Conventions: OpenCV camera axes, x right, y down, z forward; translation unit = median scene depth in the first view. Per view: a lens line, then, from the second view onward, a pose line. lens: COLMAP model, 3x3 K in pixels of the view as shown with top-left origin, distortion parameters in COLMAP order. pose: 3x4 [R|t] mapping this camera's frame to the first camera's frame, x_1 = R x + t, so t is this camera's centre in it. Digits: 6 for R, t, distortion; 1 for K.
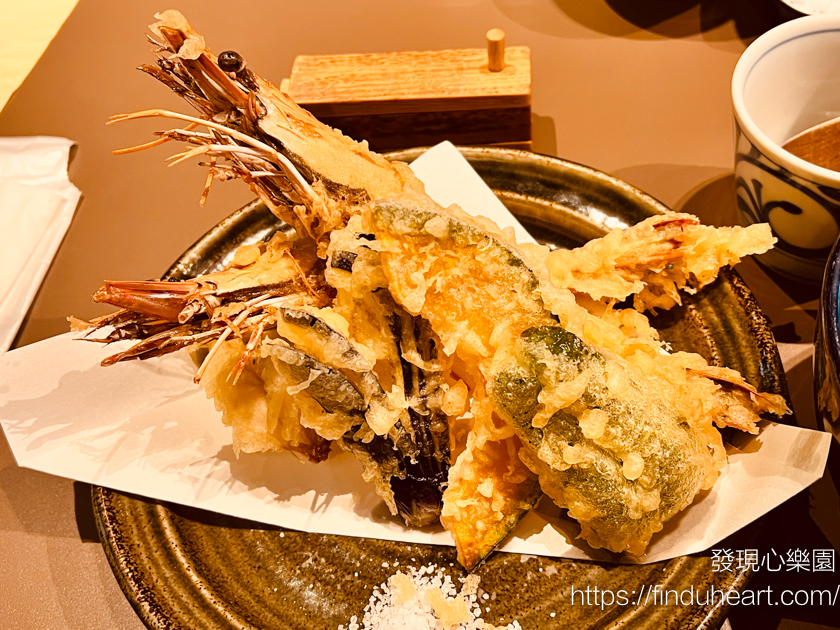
lens RADIAL K [[941.1, 0, 420.0], [0, 941.1, 315.0], [0, 0, 1]] dist [0.186780, -0.621076]
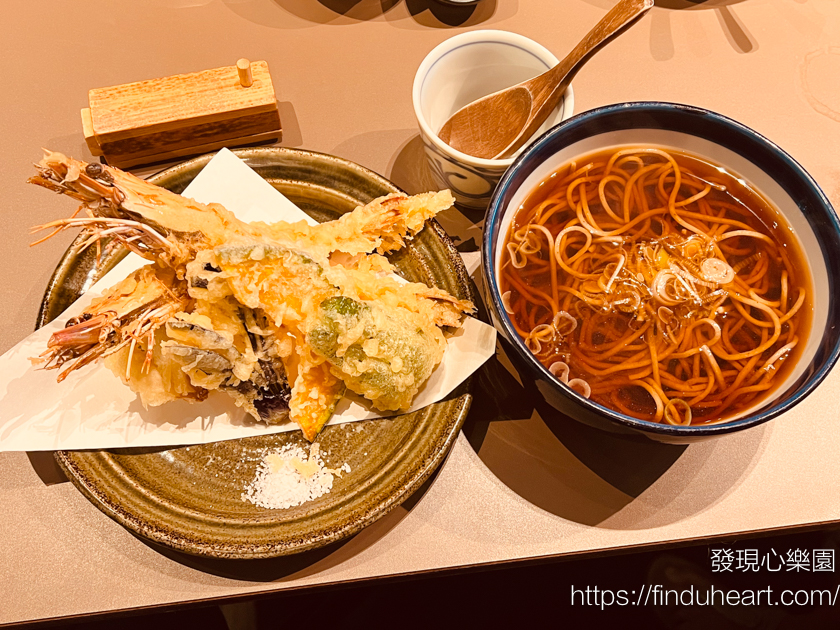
lens RADIAL K [[941.1, 0, 420.0], [0, 941.1, 315.0], [0, 0, 1]] dist [0.186780, -0.621076]
pose [[0.943654, -0.219772, 0.247422, -0.131356], [0.161339, 0.958298, 0.235870, -0.303924], [-0.288942, -0.182661, 0.939759, -0.568488]]
